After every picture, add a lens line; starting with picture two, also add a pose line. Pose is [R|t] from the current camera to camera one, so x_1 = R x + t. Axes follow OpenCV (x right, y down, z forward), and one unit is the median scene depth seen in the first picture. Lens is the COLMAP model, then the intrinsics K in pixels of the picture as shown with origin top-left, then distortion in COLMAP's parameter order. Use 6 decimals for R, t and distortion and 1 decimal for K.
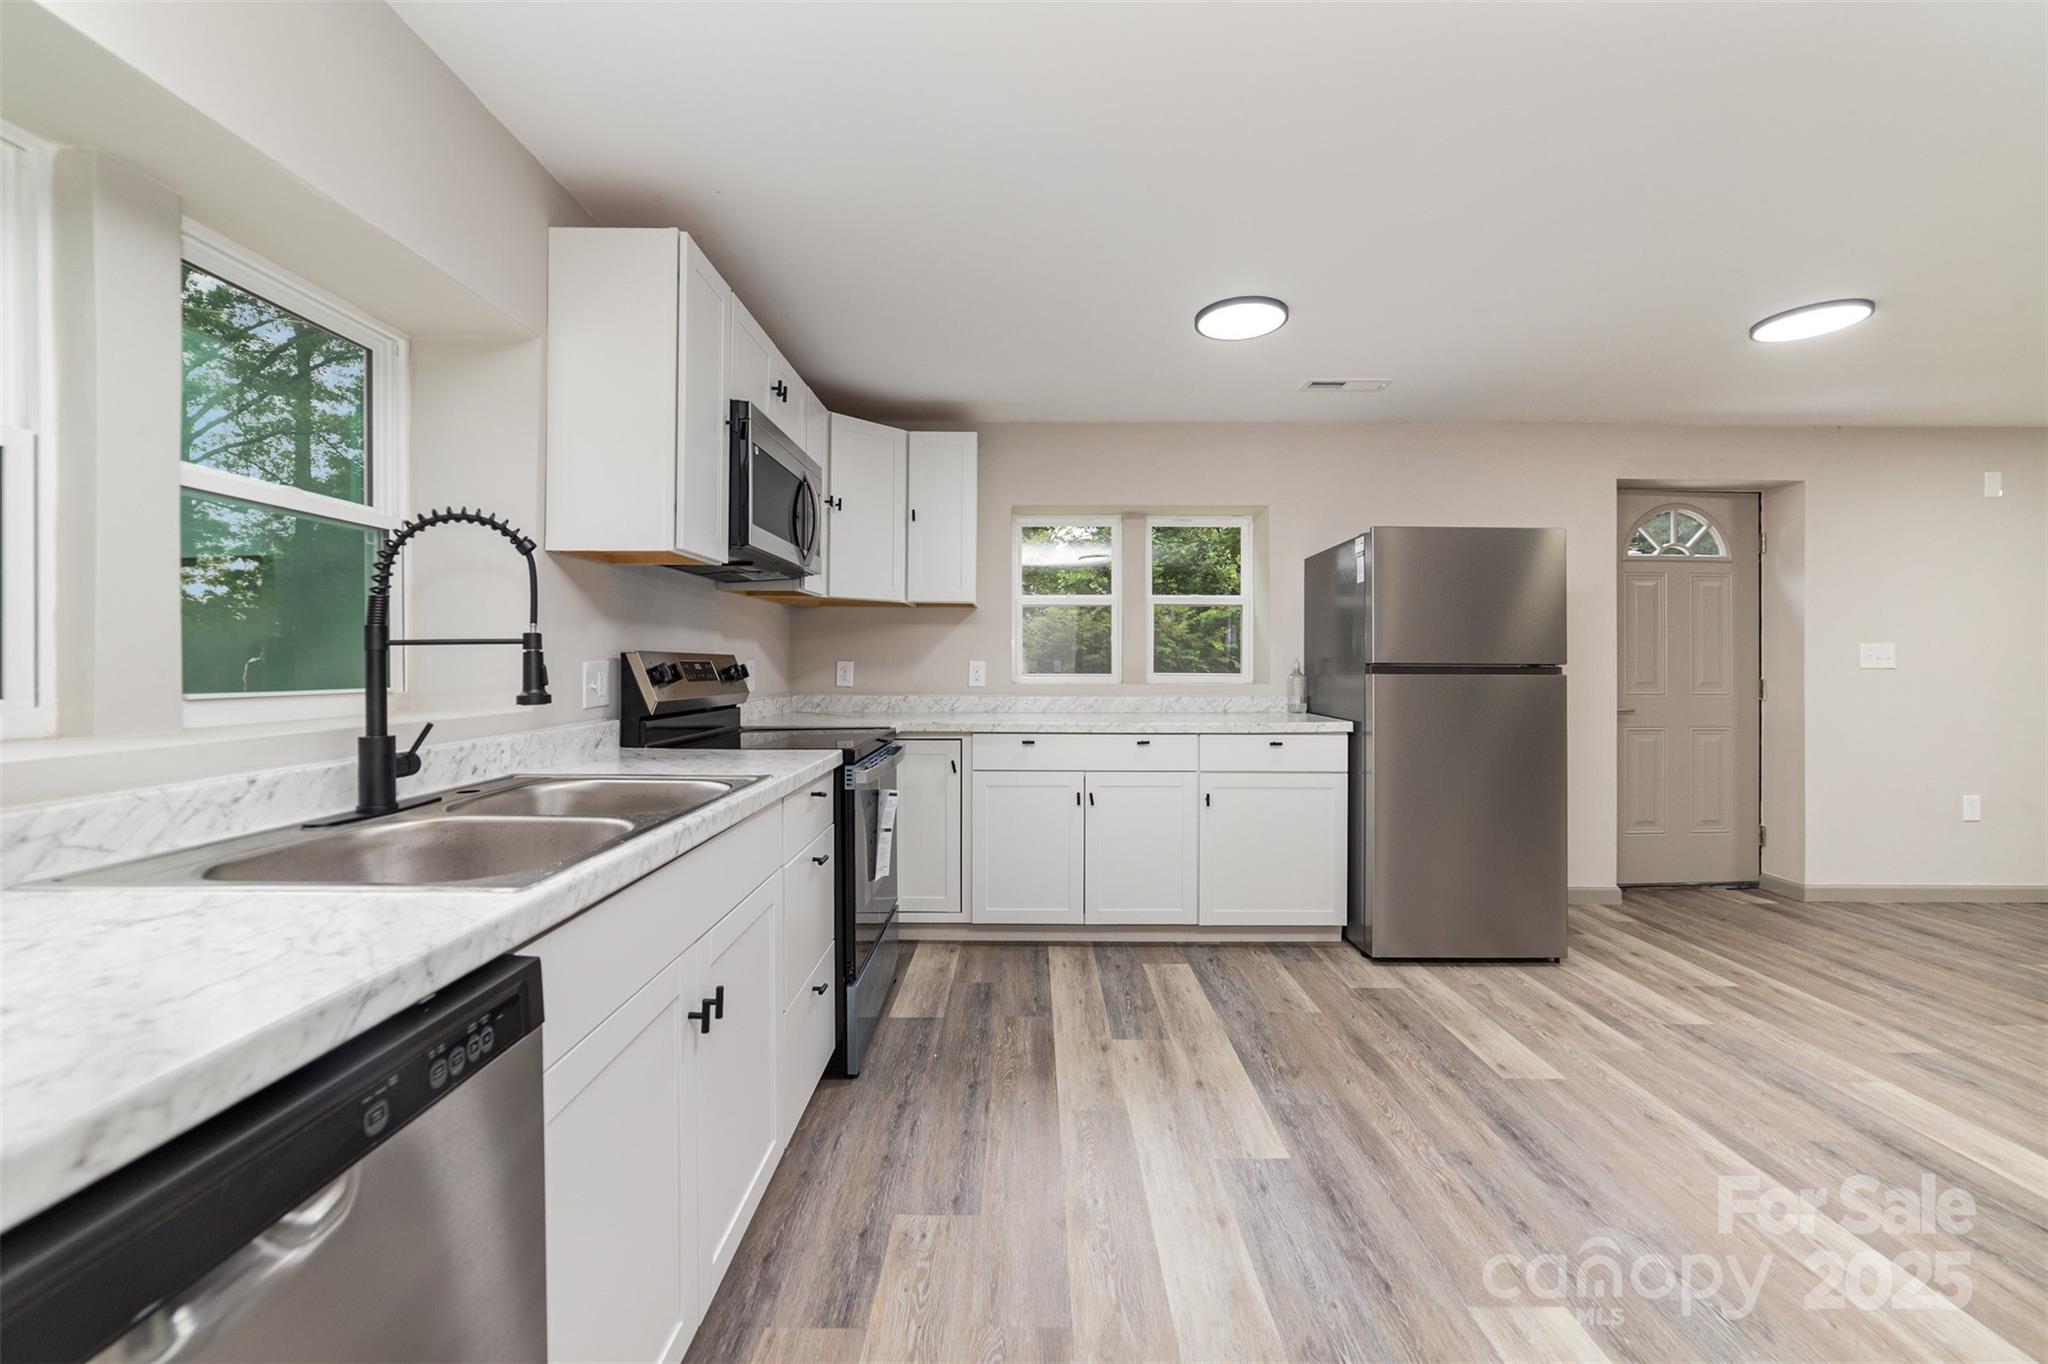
lens RADIAL K [[799.8, 0, 1026.1], [0, 799.8, 659.6], [0, 0, 1]] dist [-0.016441, 0.005244]
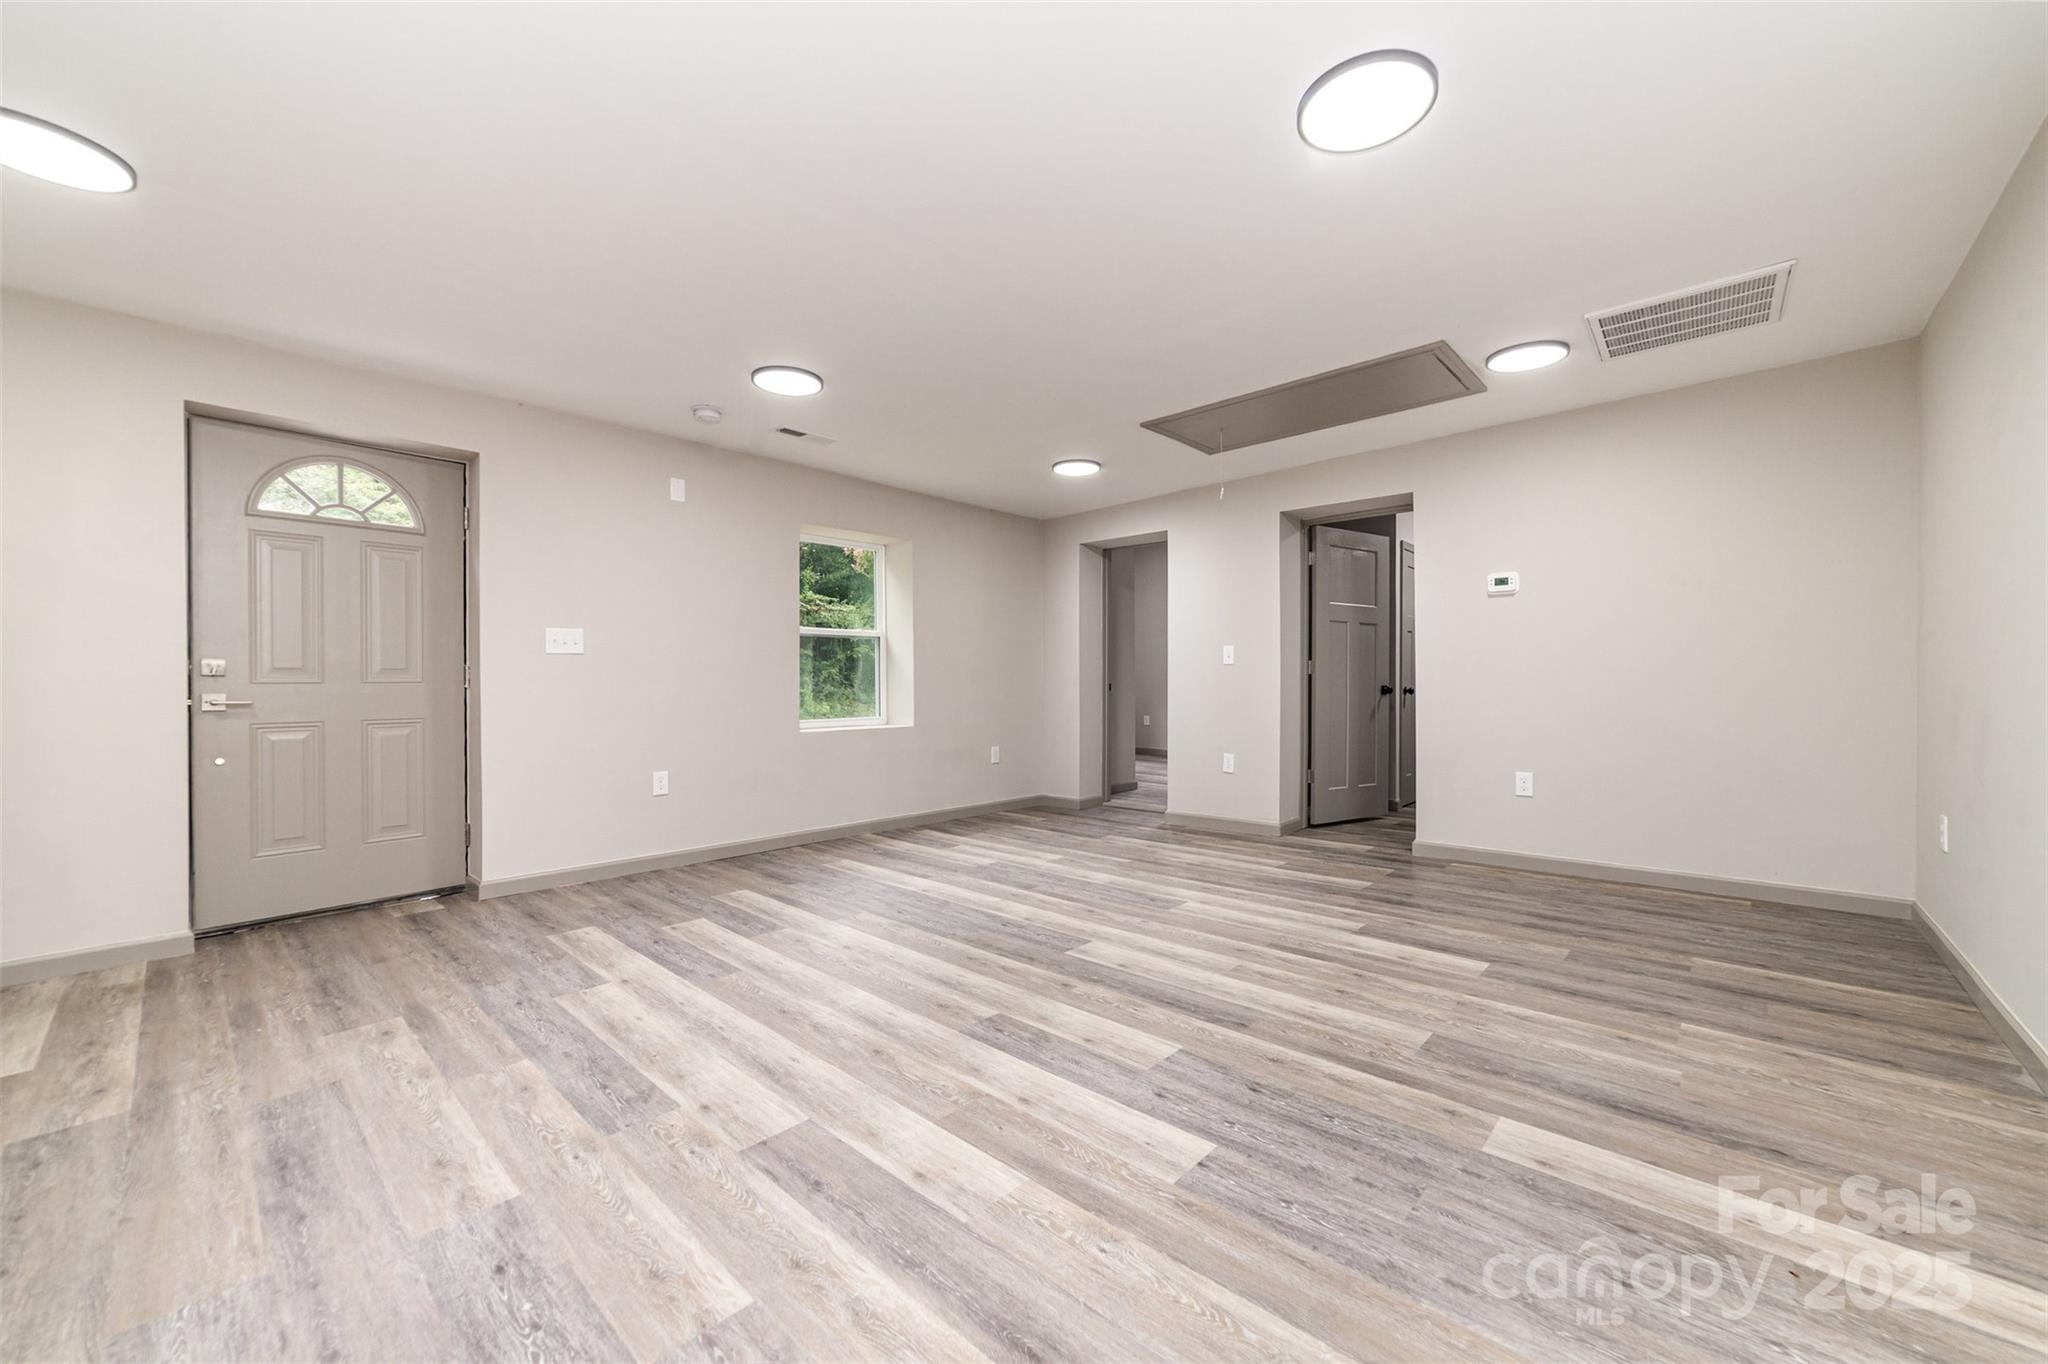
lens RADIAL K [[796.9, 0, 1024.9], [0, 796.9, 673.9], [0, 0, 1]] dist [-0.021458, 0.008471]
pose [[0.675283, -0.000809, 0.737558, 1.053691], [0.005072, 0.999981, -0.003547, 0.063188], [-0.737541, 0.006136, 0.675275, -0.162987]]
